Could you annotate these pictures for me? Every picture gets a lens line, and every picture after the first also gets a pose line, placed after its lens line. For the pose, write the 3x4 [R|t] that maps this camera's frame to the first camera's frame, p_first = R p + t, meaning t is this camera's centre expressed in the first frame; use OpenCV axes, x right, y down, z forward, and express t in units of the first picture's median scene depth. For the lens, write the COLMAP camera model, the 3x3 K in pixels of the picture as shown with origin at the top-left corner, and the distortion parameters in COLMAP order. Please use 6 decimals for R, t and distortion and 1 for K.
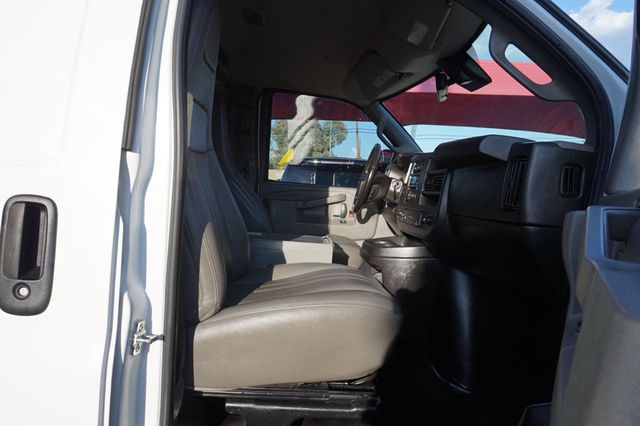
lens RADIAL K [[432.0, 0, 320.0], [0, 432.0, 213.0], [0, 0, 1]] dist [-0.041925, 0.041356]
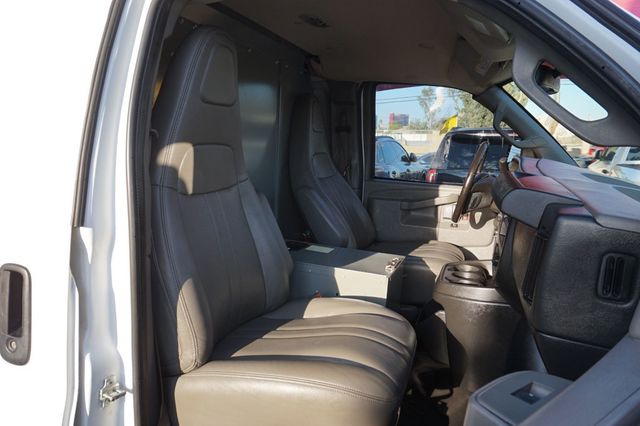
lens RADIAL K [[432.0, 0, 320.0], [0, 432.0, 213.0], [0, 0, 1]] dist [-0.041925, 0.041356]
pose [[0.915441, 0.038393, -0.400617, 0.299414], [-0.003381, 0.996138, 0.087739, -0.158470], [0.402439, -0.078965, 0.912035, 0.163940]]
